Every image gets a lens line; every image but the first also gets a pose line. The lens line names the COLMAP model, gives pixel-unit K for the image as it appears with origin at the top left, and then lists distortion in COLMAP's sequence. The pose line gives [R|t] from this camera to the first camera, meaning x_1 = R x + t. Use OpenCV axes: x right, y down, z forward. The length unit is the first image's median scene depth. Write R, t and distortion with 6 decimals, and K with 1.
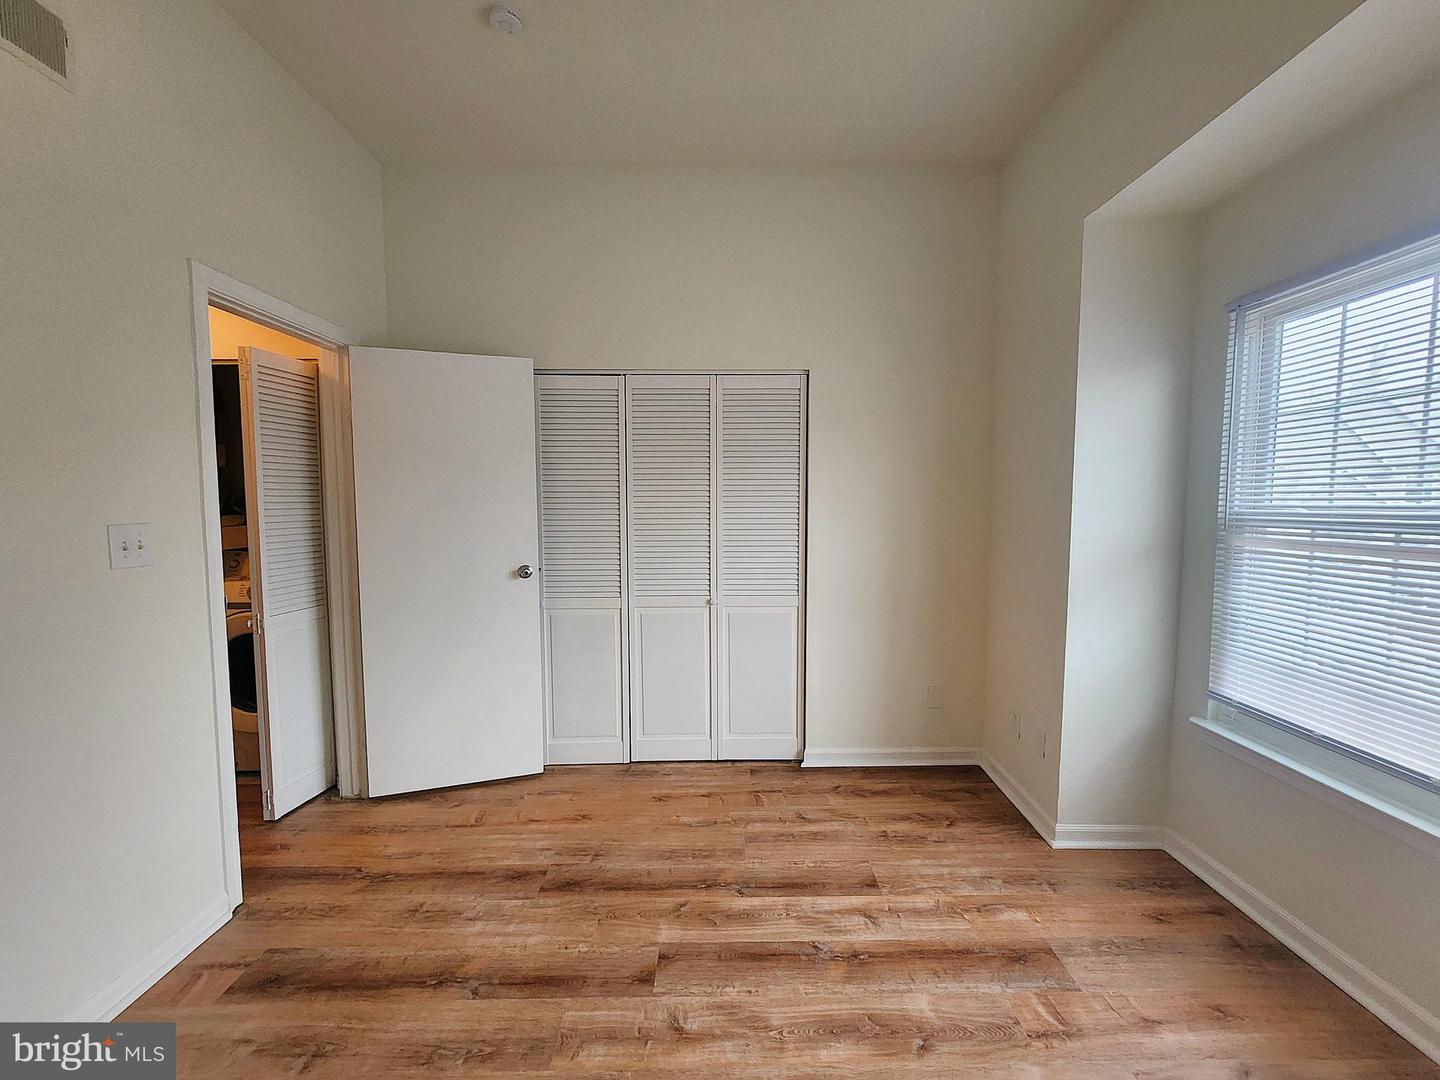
lens RADIAL K [[595.9, 0, 720.0], [0, 595.9, 540.0], [0, 0, 1]] dist [0.000531, 0.000180]
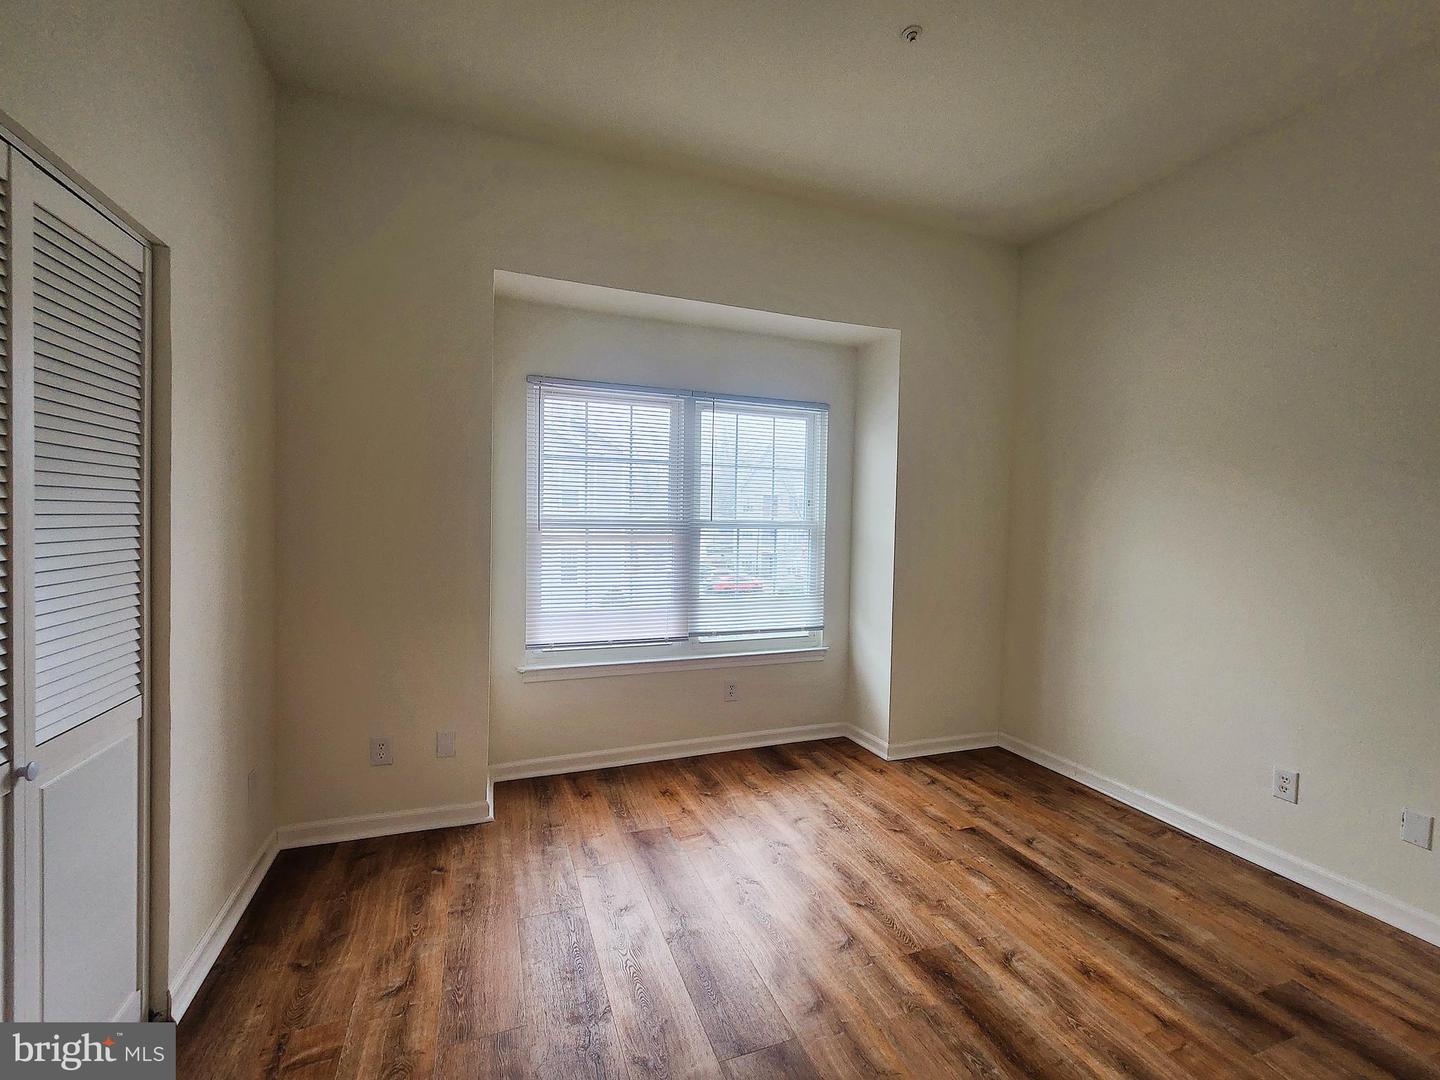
lens RADIAL K [[665.4, 0, 720.0], [0, 665.4, 540.0], [0, 0, 1]] dist [-0.000808, 0.000118]
pose [[-0.346518, -0.034868, 0.937395, -0.716683], [0.044746, 0.997557, 0.053646, -0.053565], [-0.936975, 0.060534, -0.344111, 0.977230]]
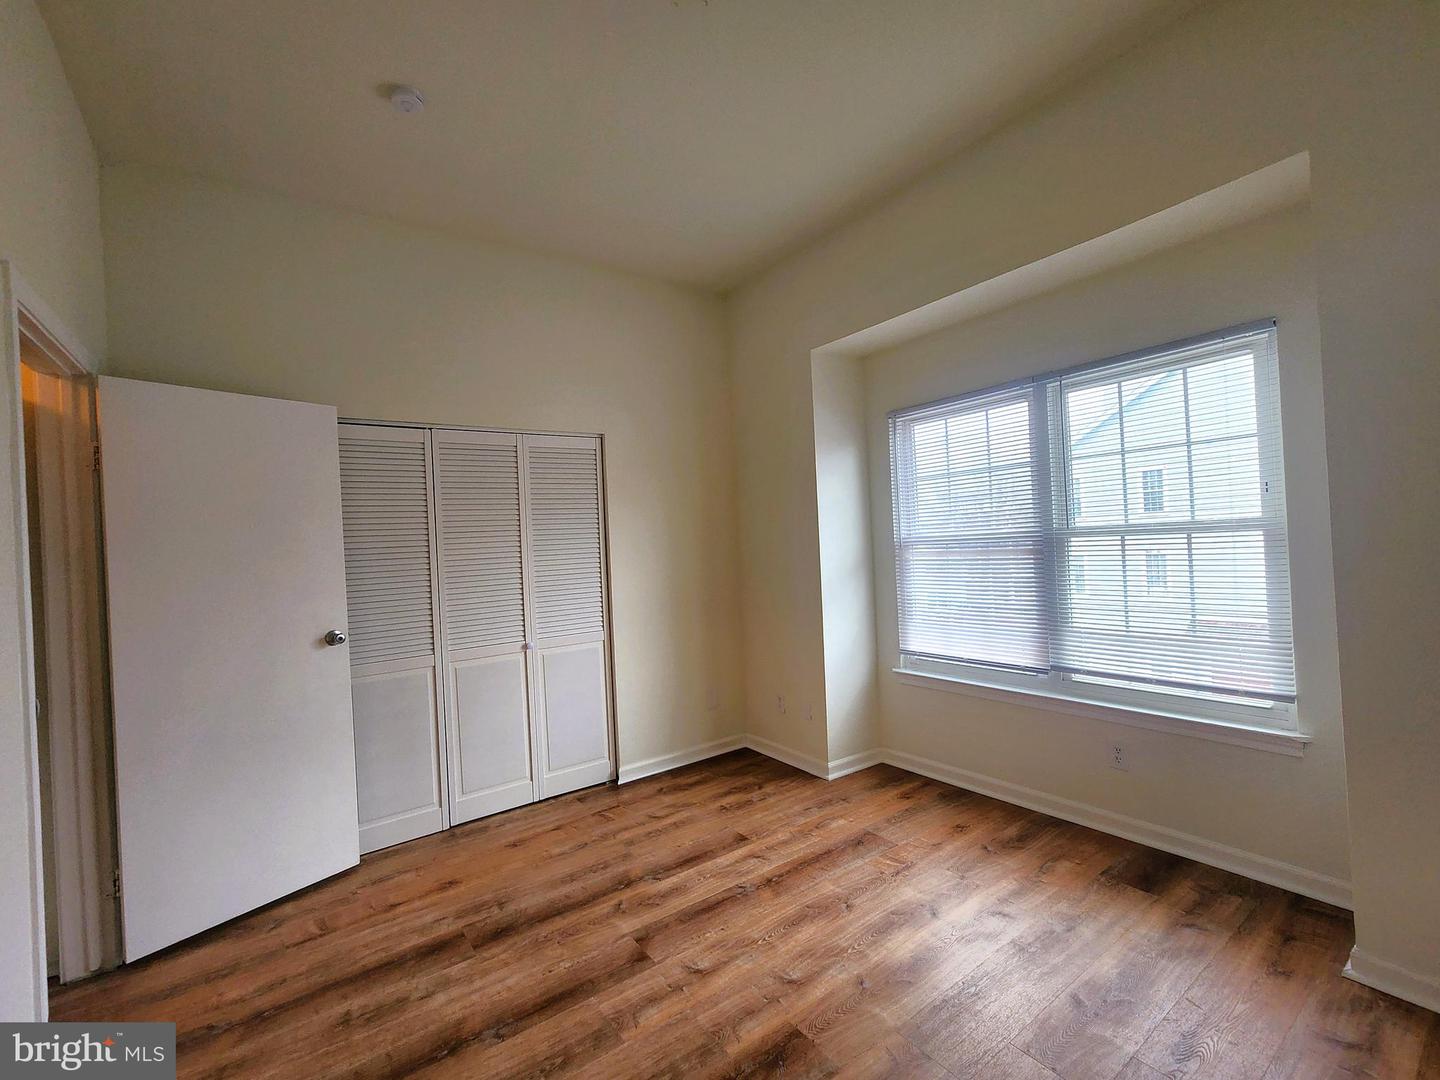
lens RADIAL K [[608.5, 0, 668.9], [0, 608.5, 543.6], [0, 0, 1]] dist [0.000178, 0.000308]
pose [[0.847290, -0.041233, 0.529528, -0.487333], [0.085939, 0.994488, -0.060073, 0.013292], [-0.524132, 0.096406, 0.846163, -0.071051]]
